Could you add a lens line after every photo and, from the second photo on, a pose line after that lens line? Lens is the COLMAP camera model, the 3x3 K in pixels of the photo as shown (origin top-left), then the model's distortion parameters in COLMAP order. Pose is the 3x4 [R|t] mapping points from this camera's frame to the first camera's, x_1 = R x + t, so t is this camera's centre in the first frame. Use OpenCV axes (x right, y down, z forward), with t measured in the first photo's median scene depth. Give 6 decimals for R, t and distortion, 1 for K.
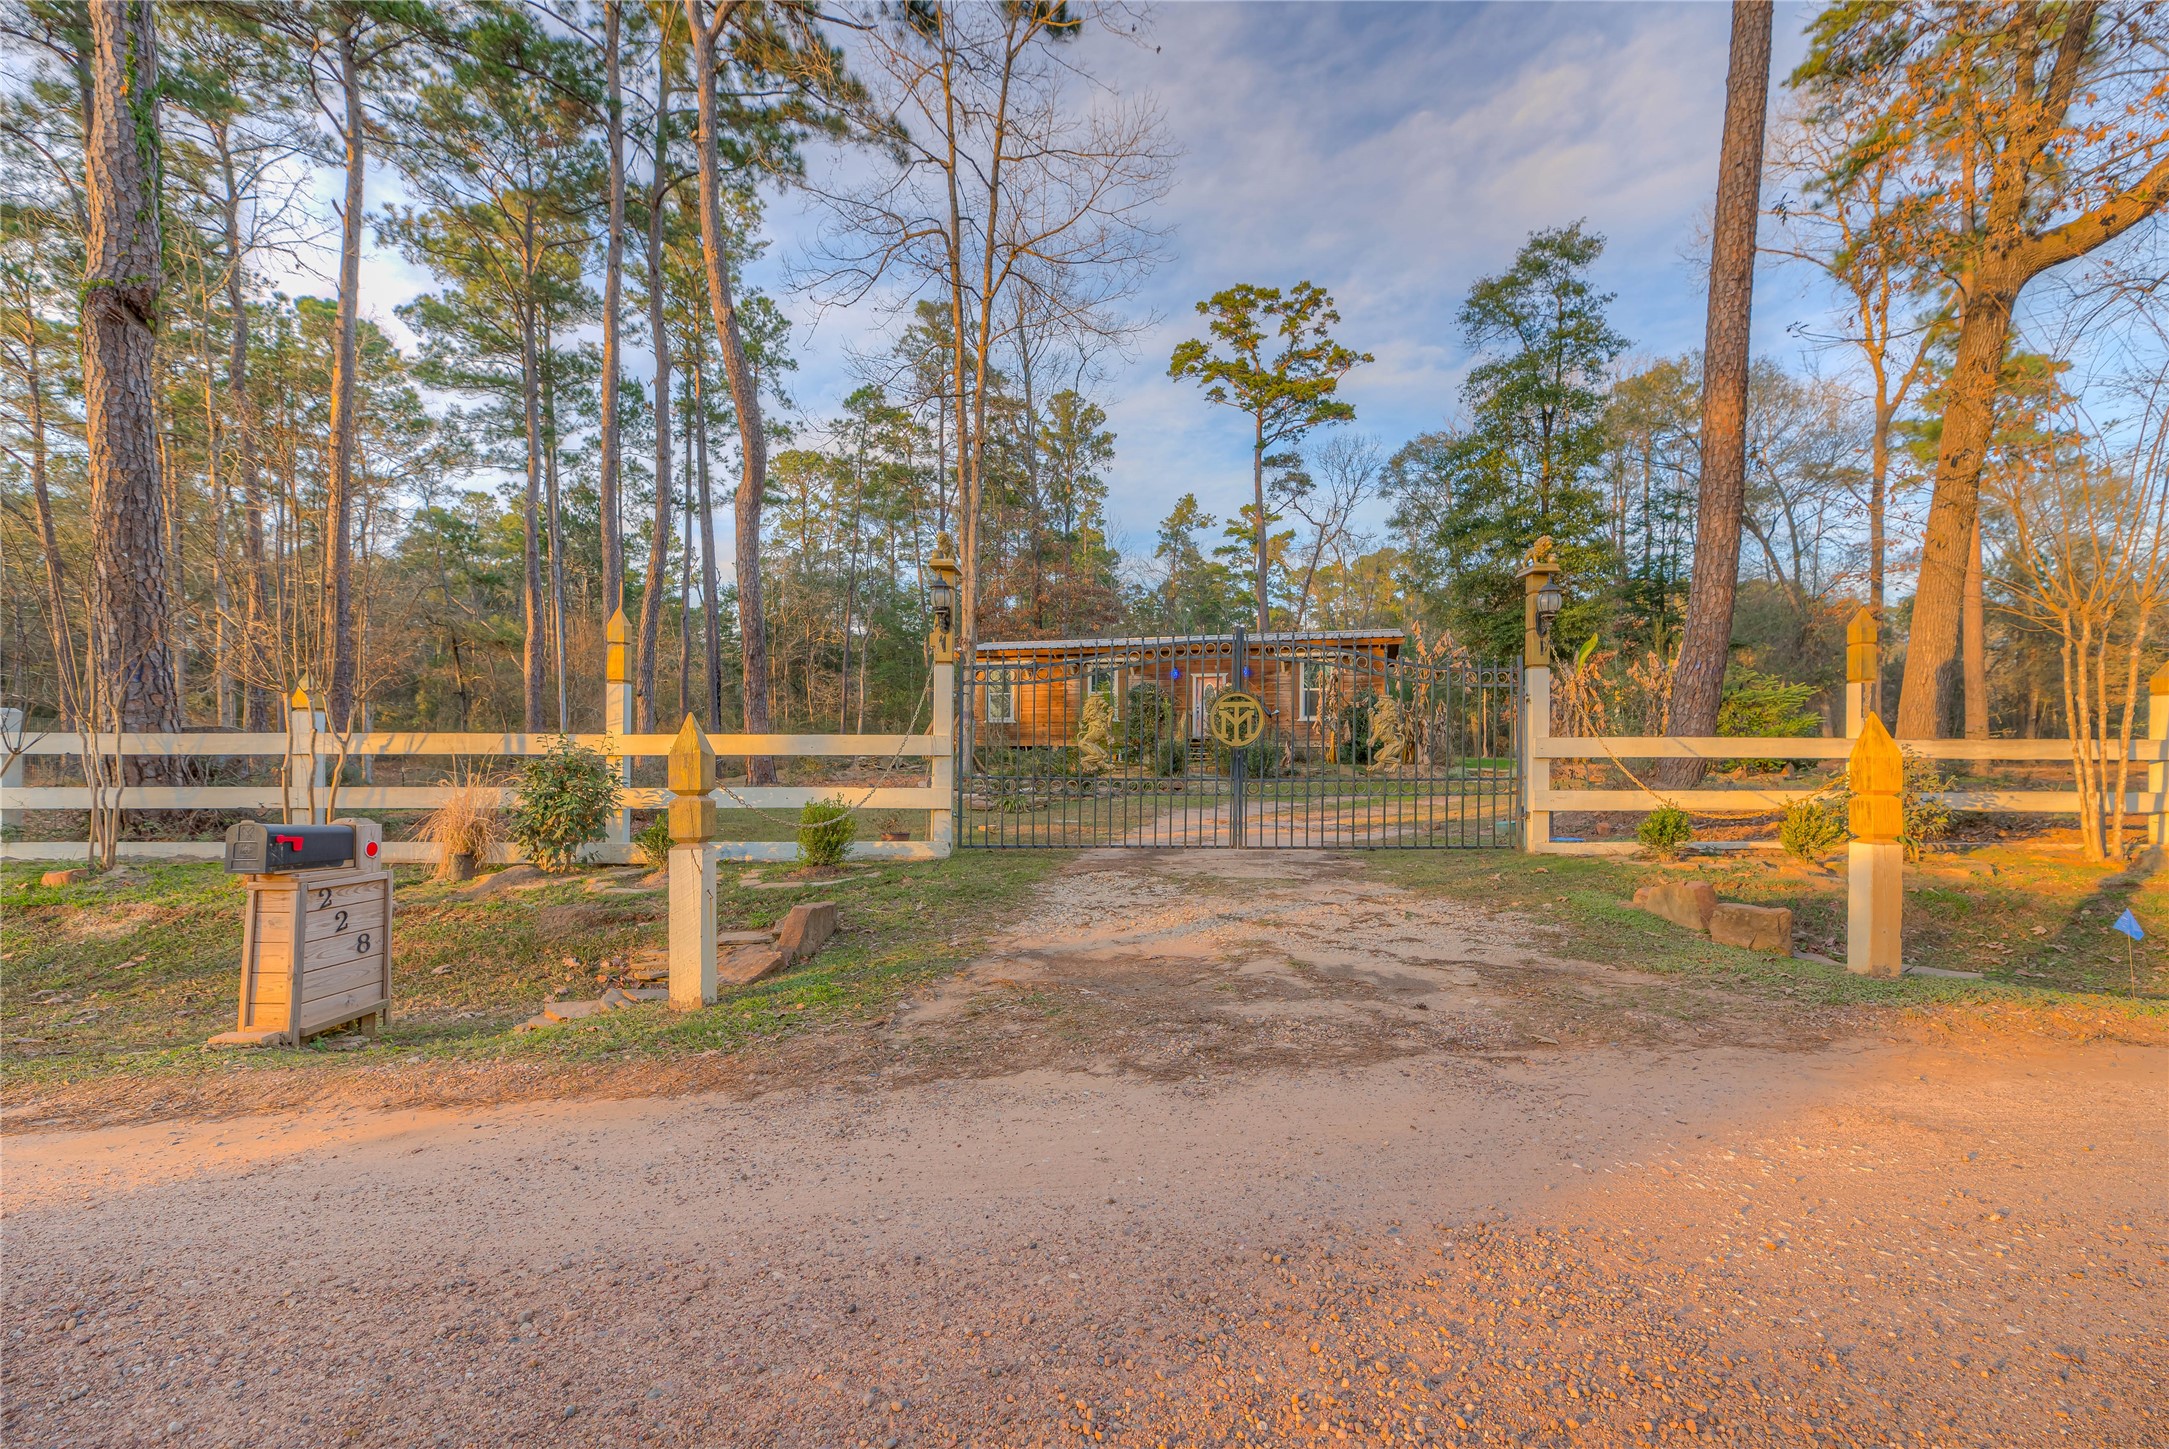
lens RADIAL K [[884.8, 0, 1090.8], [0, 884.8, 731.4], [0, 0, 1]] dist [0.011010, -0.000833]
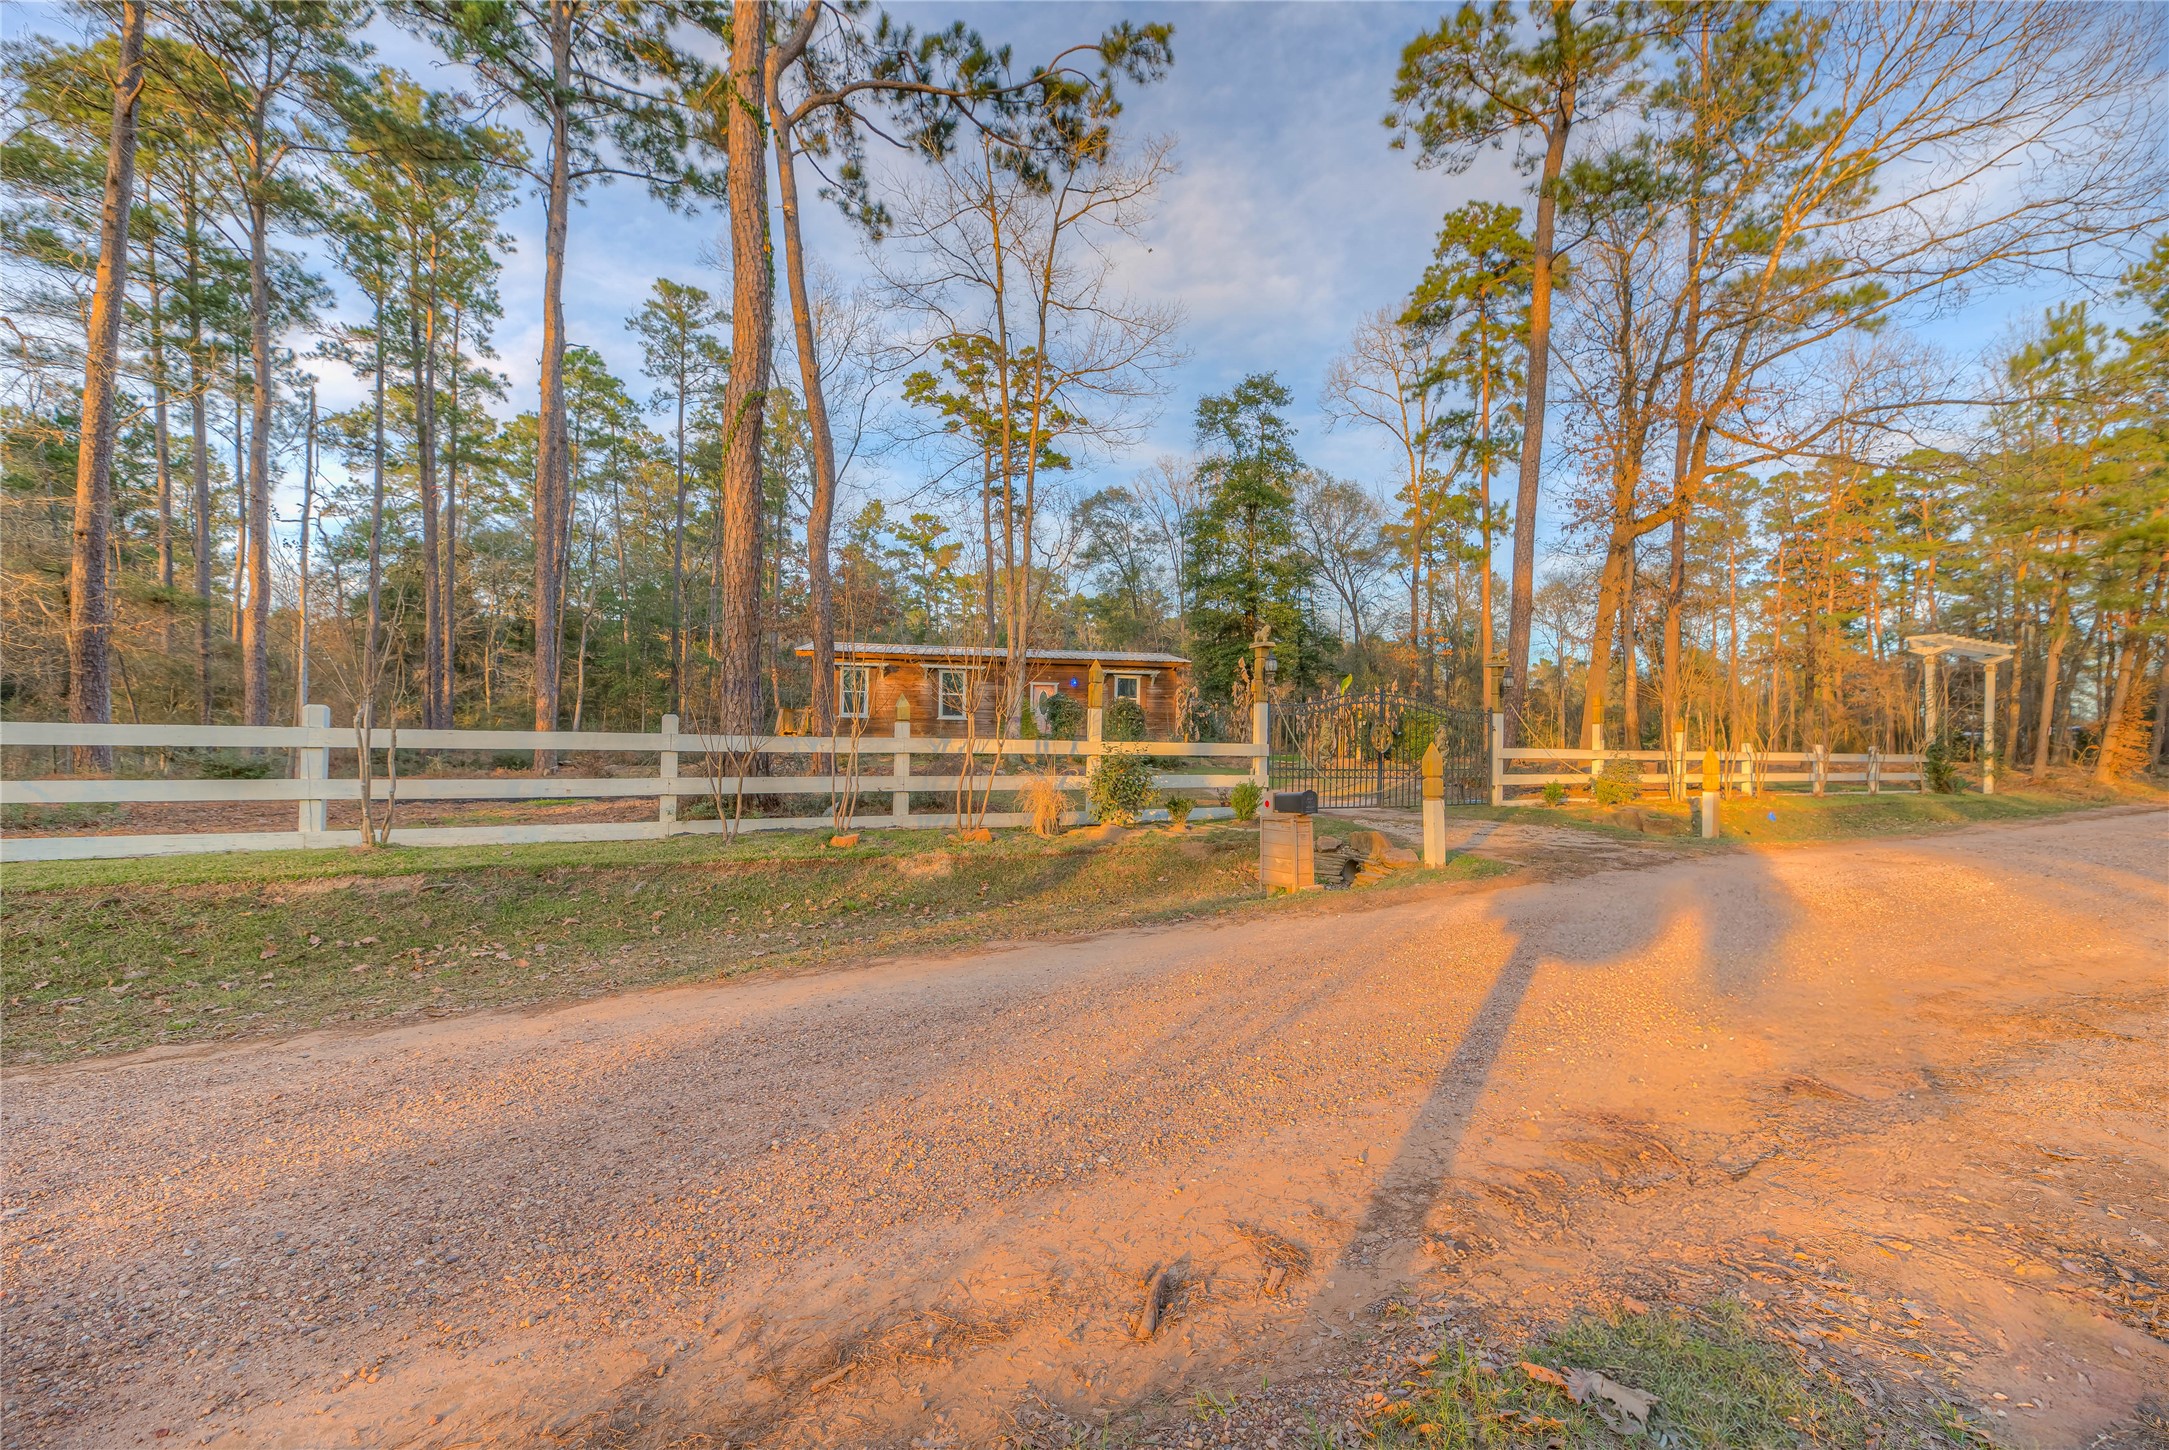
lens RADIAL K [[846.7, 0, 1084.5], [0, 846.7, 727.9], [0, 0, 1]] dist [0.002405, -0.000038]
pose [[0.897832, 0.018690, 0.439942, -0.186478], [-0.022271, 0.999748, 0.002978, -0.004019], [-0.439775, -0.012472, 0.898021, -0.050695]]
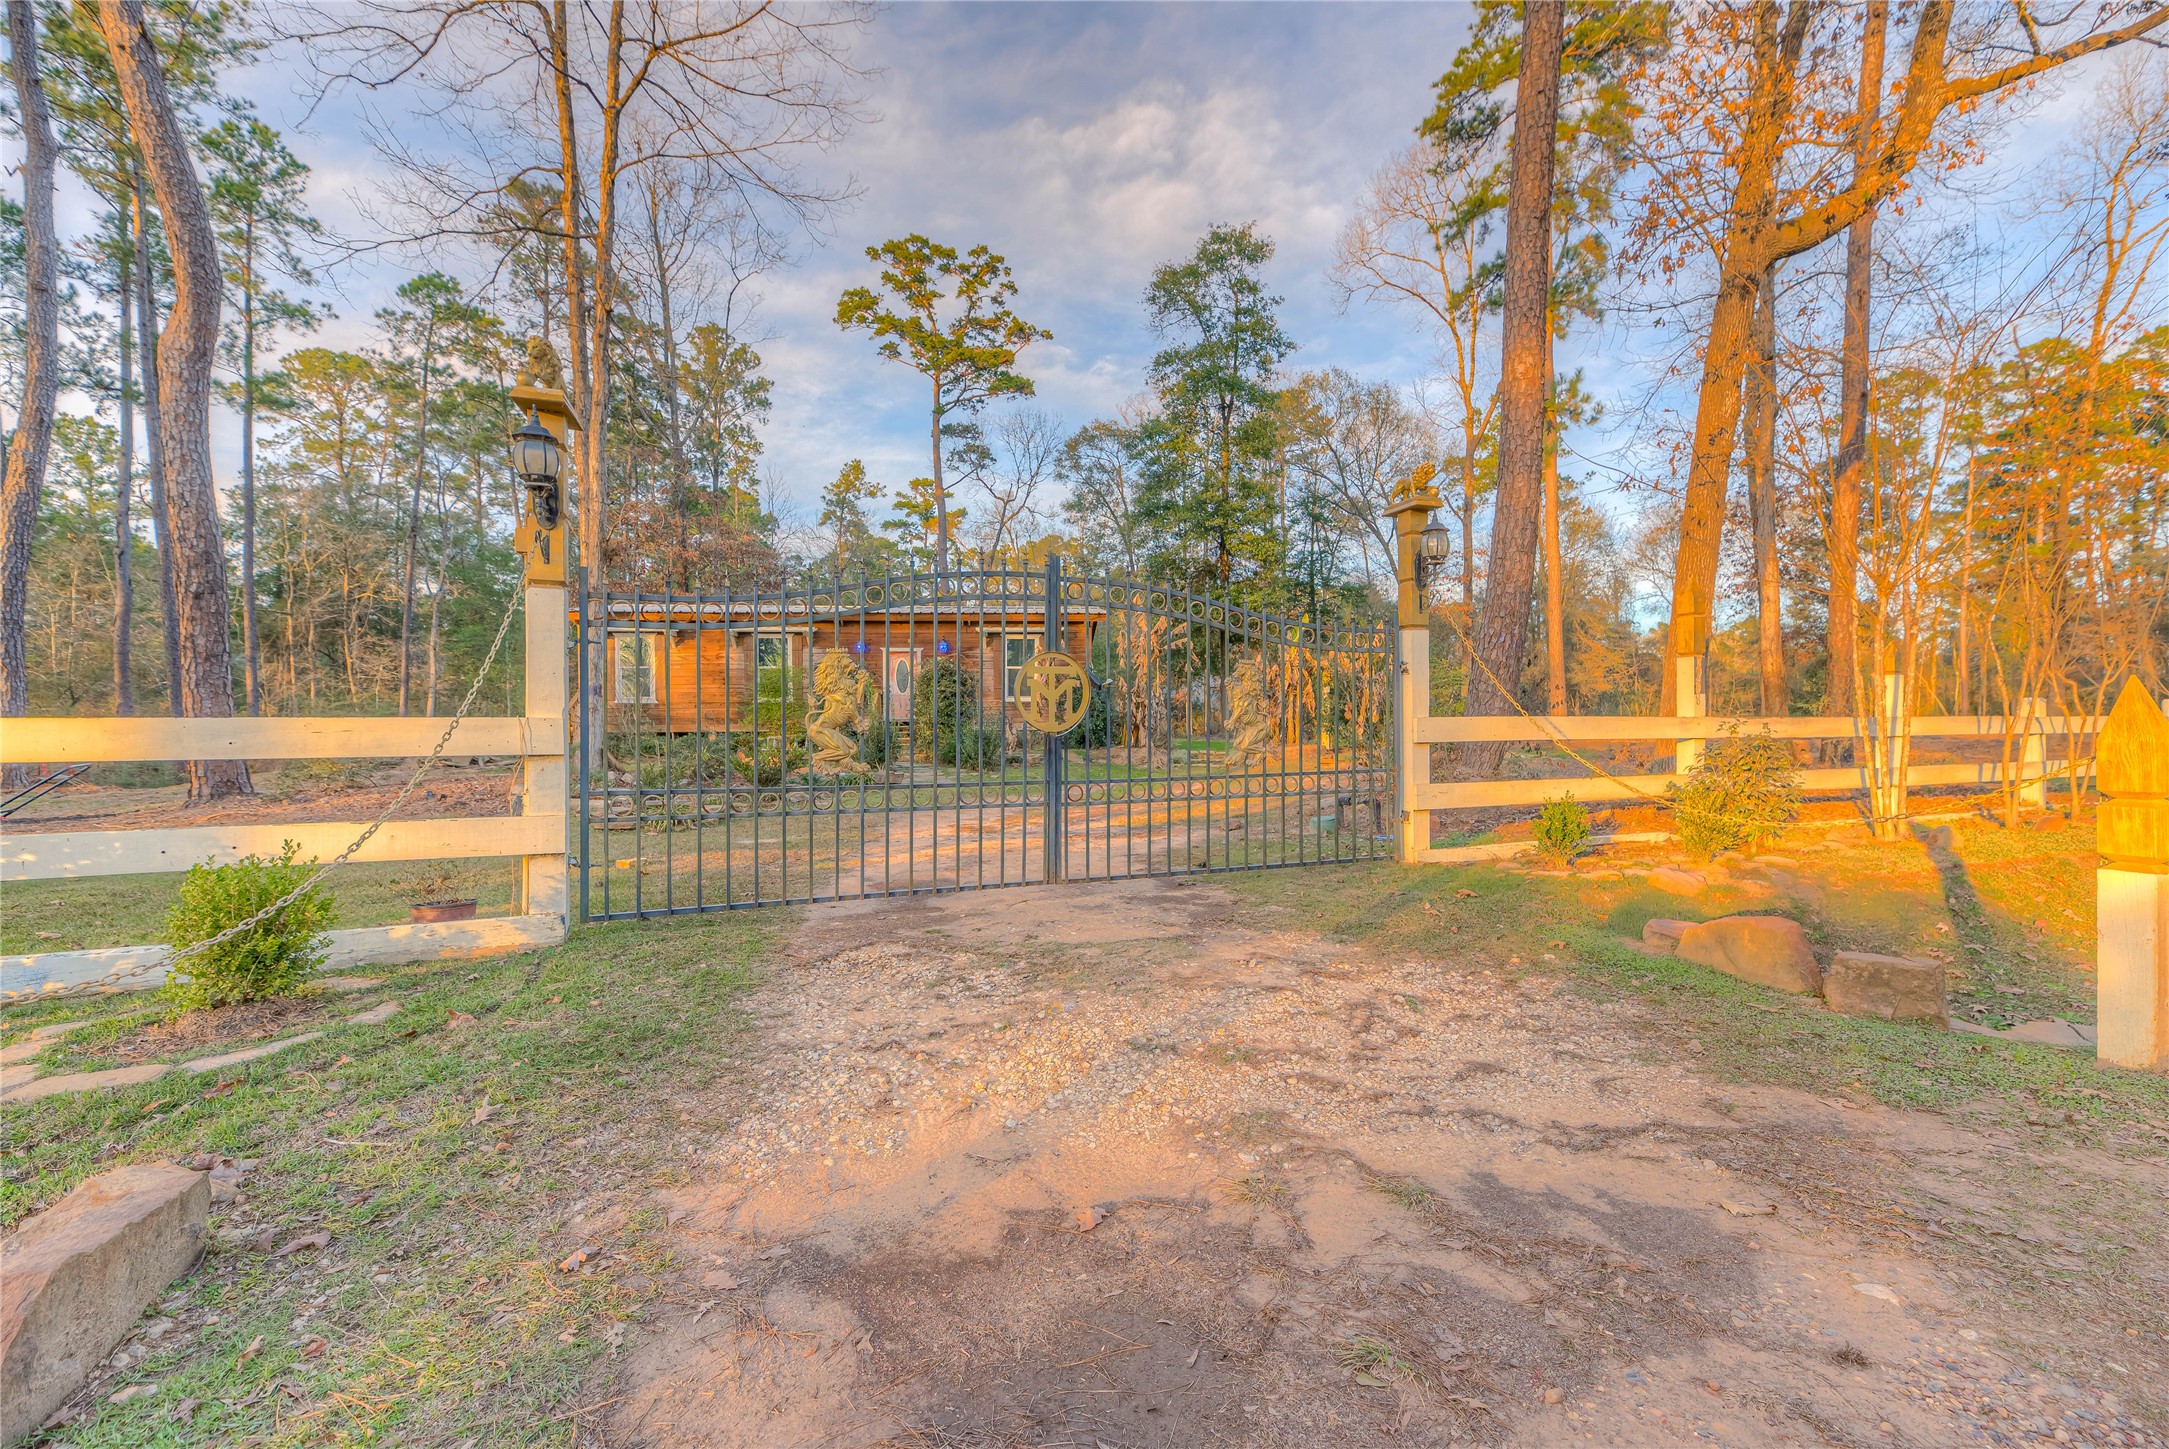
lens RADIAL K [[884.8, 0, 1090.8], [0, 884.8, 731.4], [0, 0, 1]] dist [0.011010, -0.000833]
pose [[0.929772, -0.009933, 0.368003, -0.008855], [0.002914, 0.999803, 0.019624, 0.000474], [-0.368125, -0.017173, 0.929618, 0.057595]]
